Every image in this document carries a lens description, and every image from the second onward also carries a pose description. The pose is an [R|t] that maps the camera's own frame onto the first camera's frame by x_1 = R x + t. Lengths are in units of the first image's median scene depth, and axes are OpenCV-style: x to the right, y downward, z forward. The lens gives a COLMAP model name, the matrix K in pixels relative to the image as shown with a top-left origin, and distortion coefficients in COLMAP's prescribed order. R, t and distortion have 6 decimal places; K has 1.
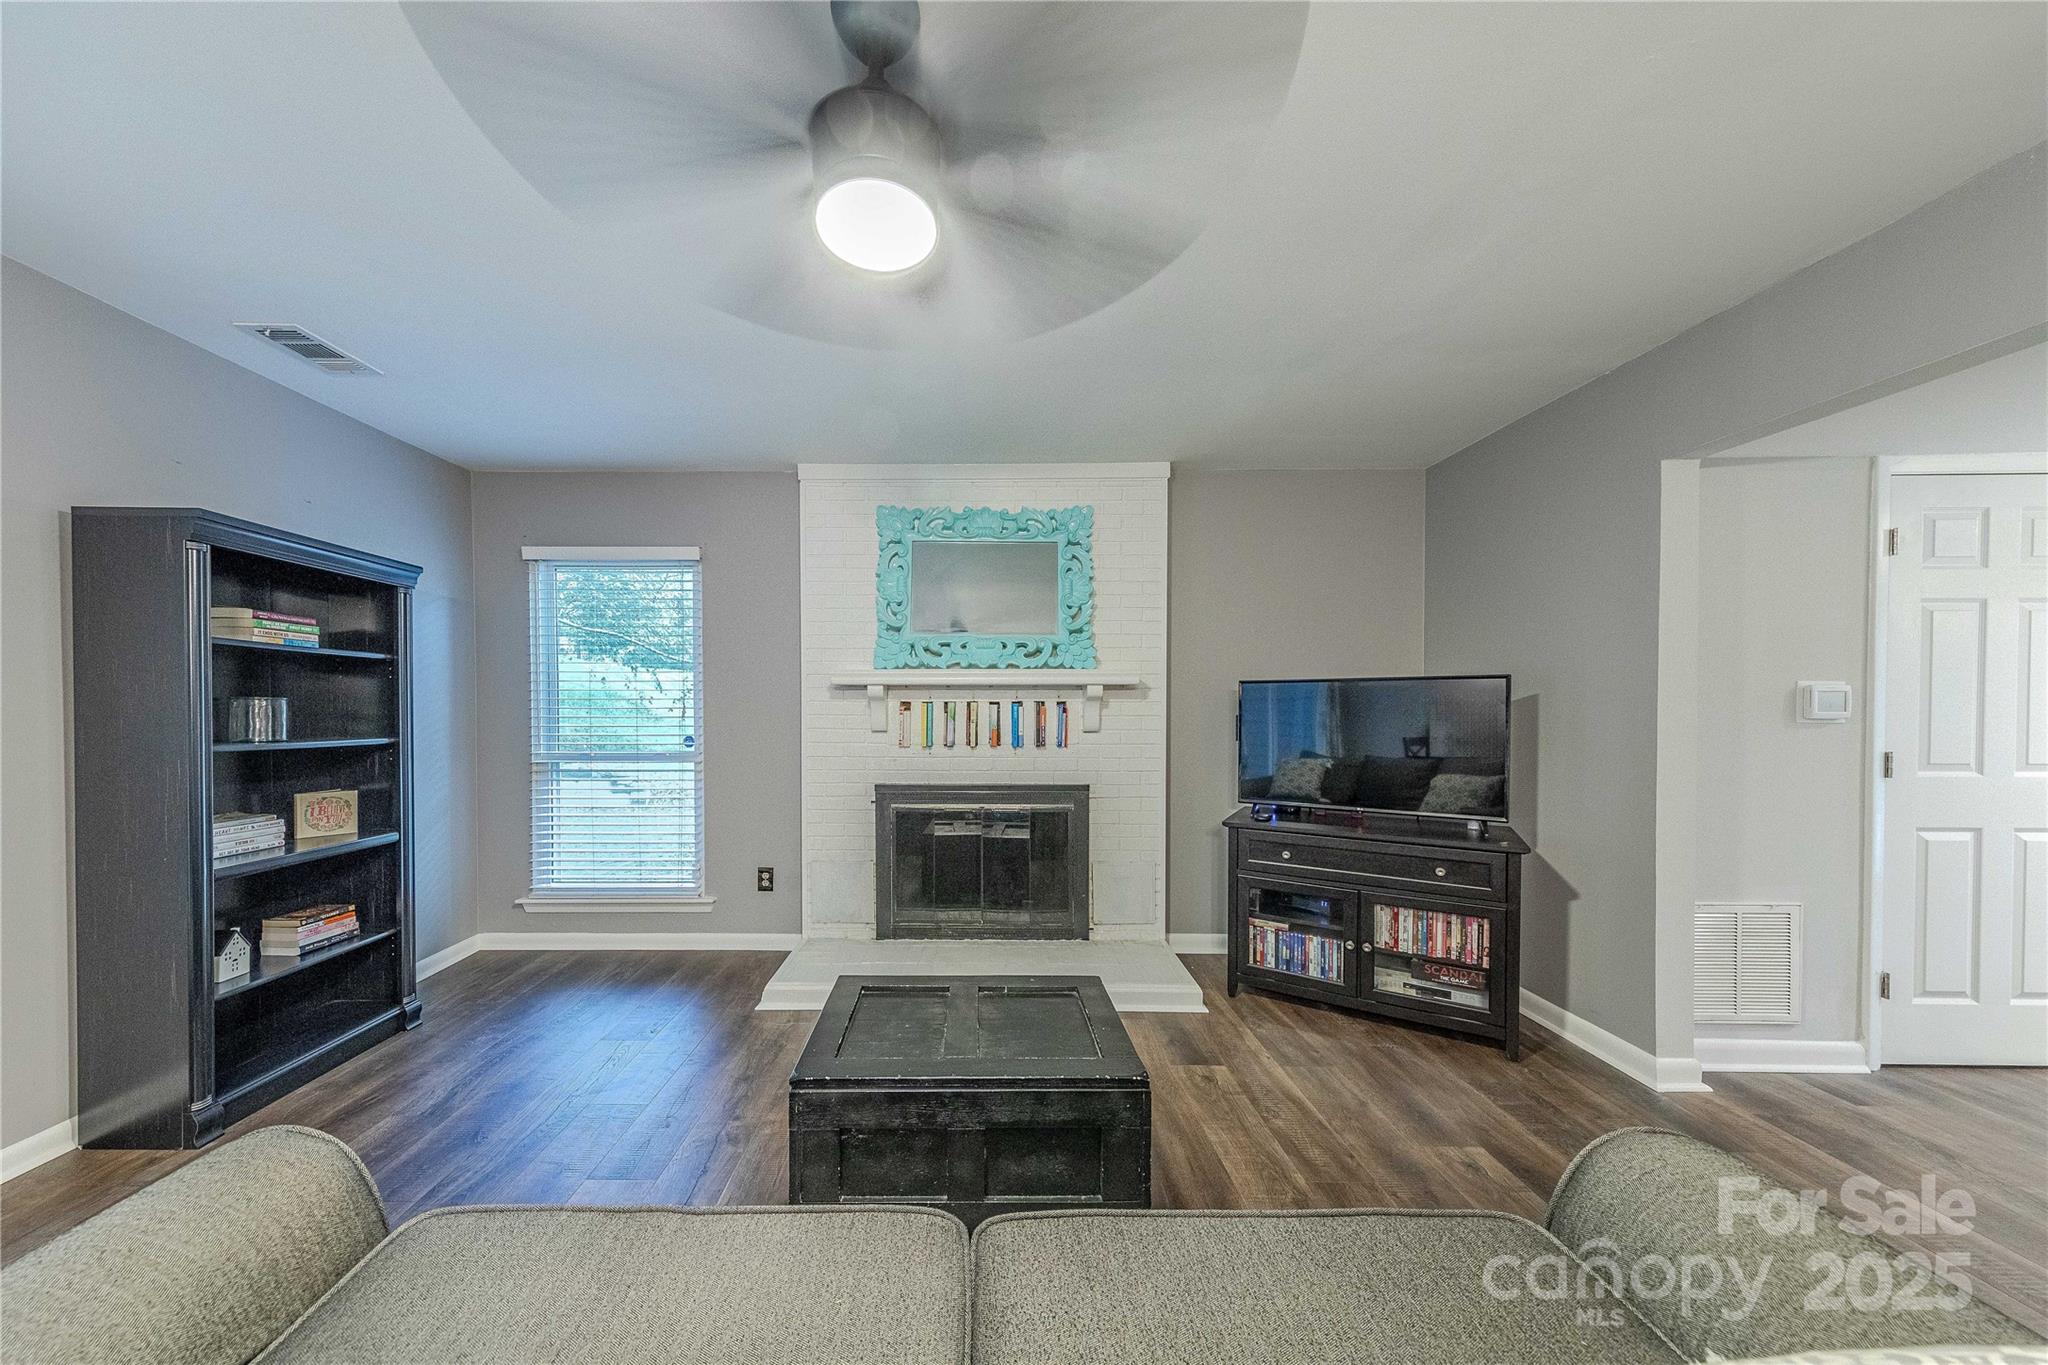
lens RADIAL K [[646.7, 0, 972.6], [0, 646.7, 716.1], [0, 0, 1]] dist [0.003253, -0.000005]
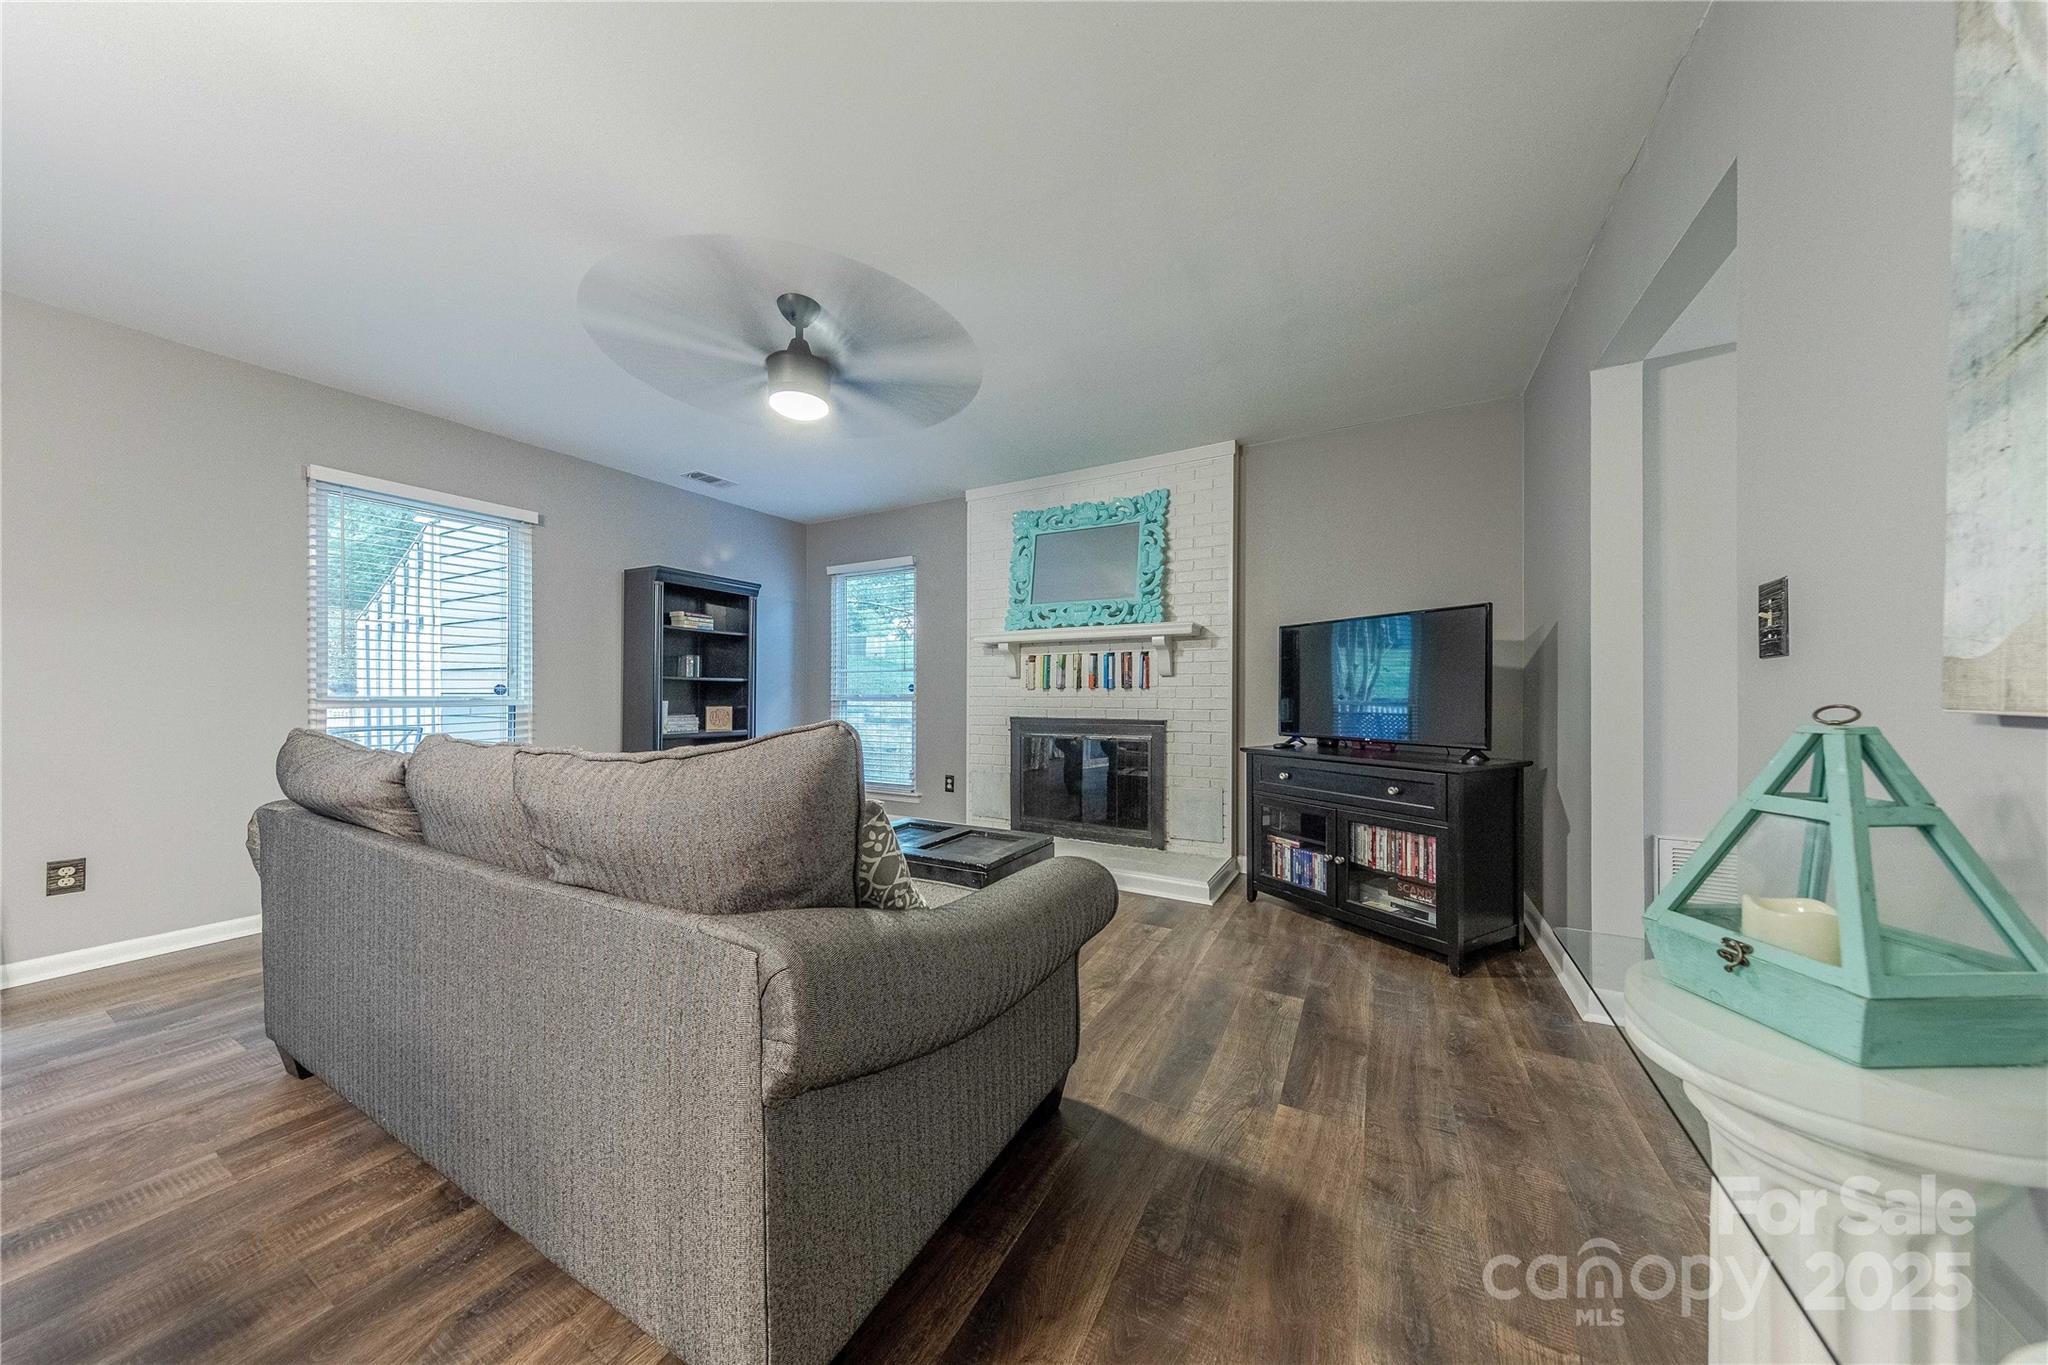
lens RADIAL K [[646.7, 0, 1021.9], [0, 646.7, 688.8], [0, 0, 1]] dist [0.003253, -0.000005]
pose [[0.876707, -0.002940, -0.481015, 0.537290], [-0.006639, 0.999812, -0.018211, 0.073395], [0.480978, 0.019160, 0.876523, -0.182076]]
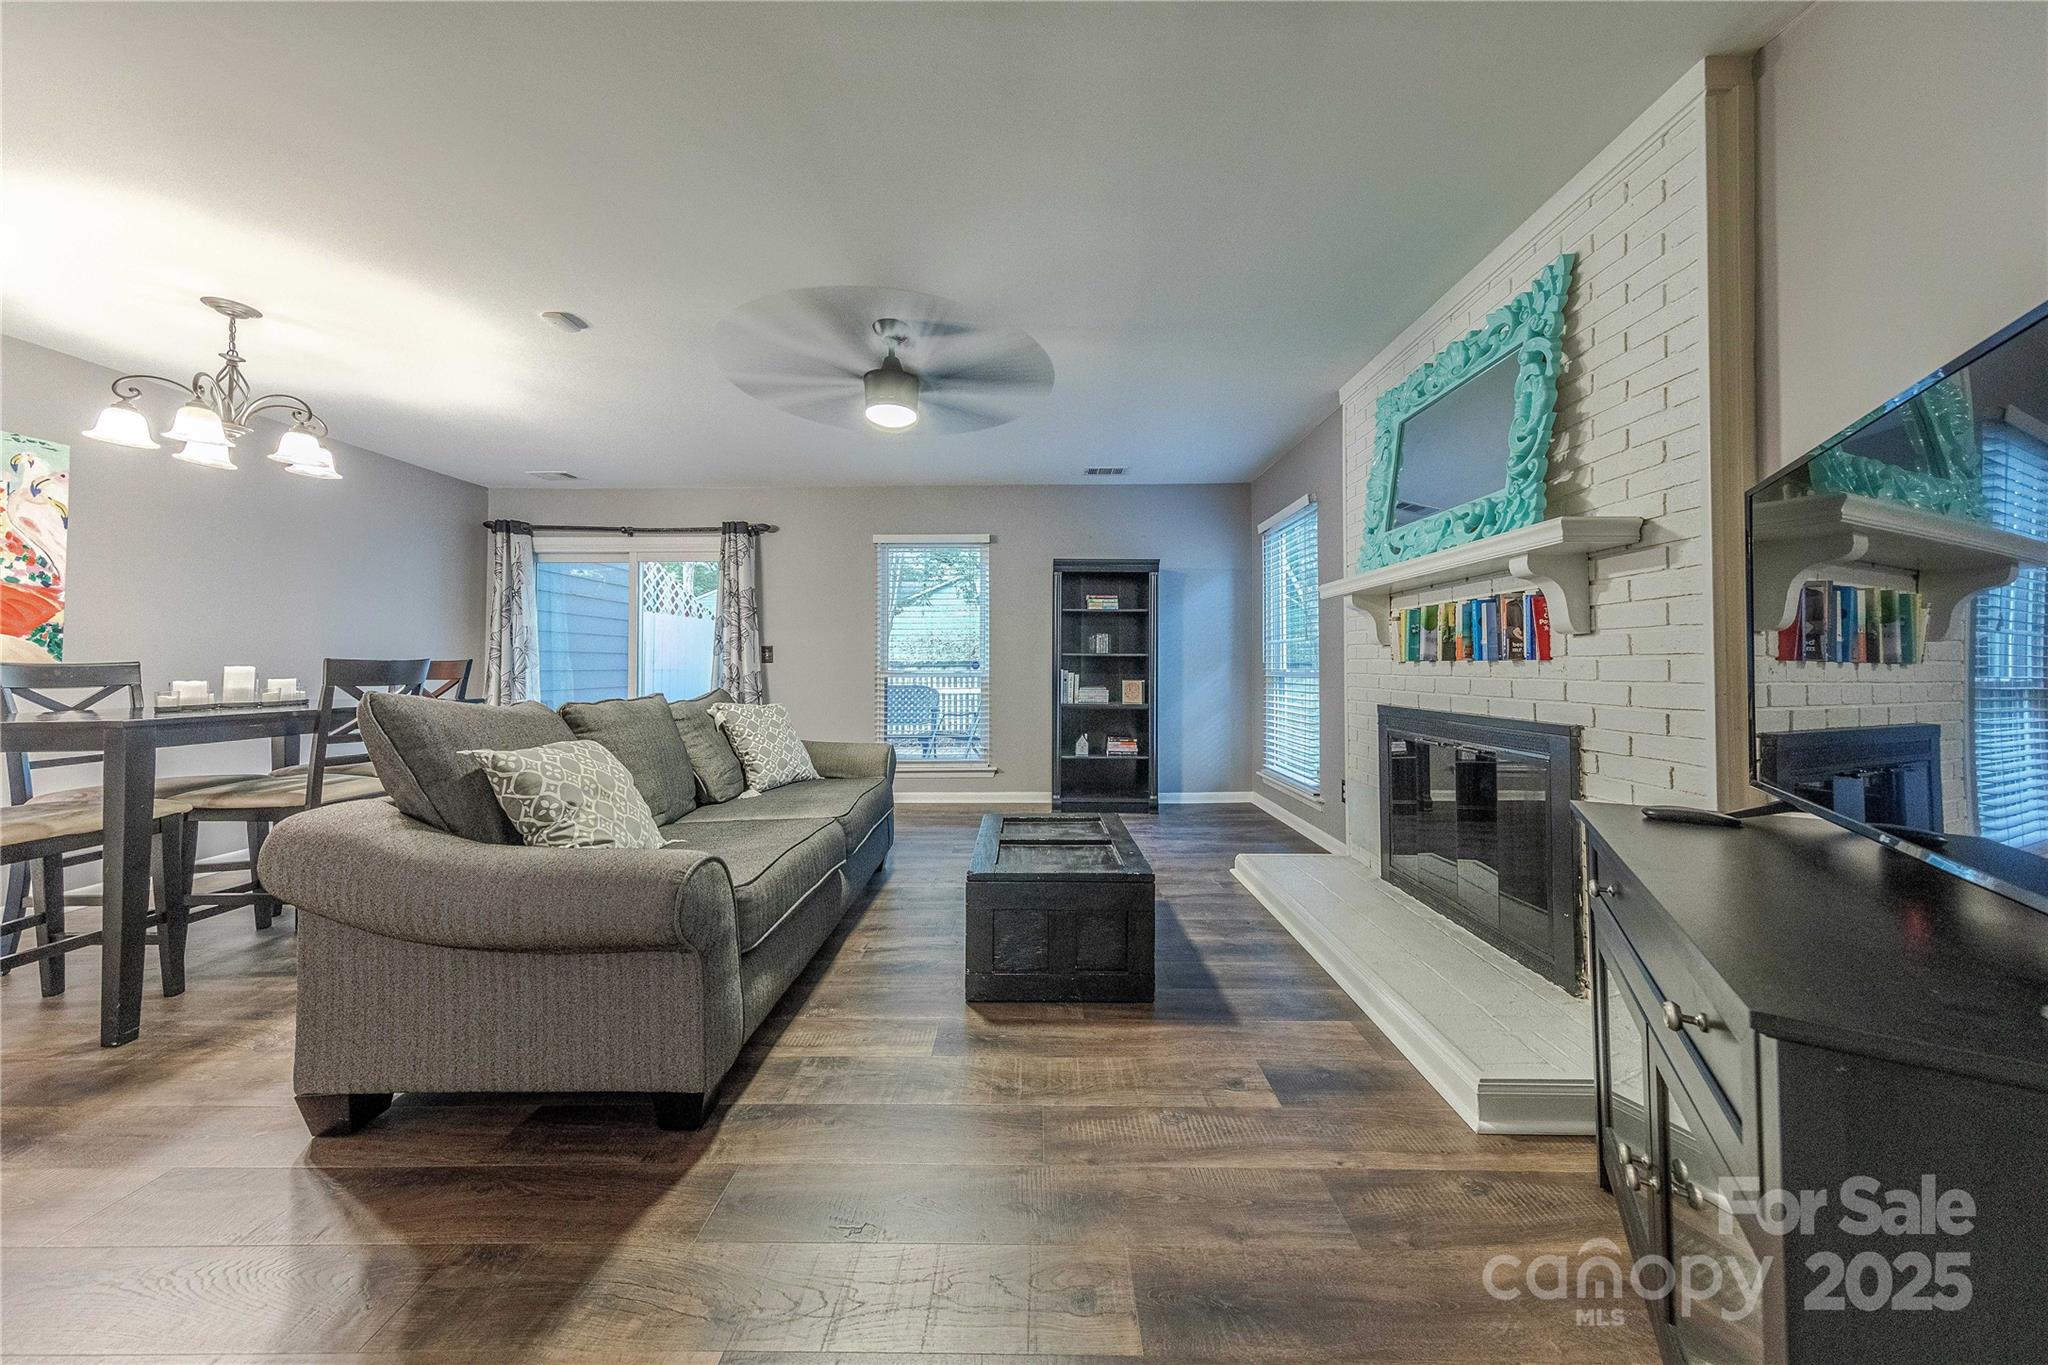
lens RADIAL K [[646.7, 0, 1025.0], [0, 646.7, 651.5], [0, 0, 1]] dist [0.003253, -0.000005]
pose [[-0.007121, -0.020876, -0.999757, 0.787753], [-0.012588, 0.999705, -0.020785, 0.058687], [0.999895, 0.012437, -0.007381, 0.526081]]
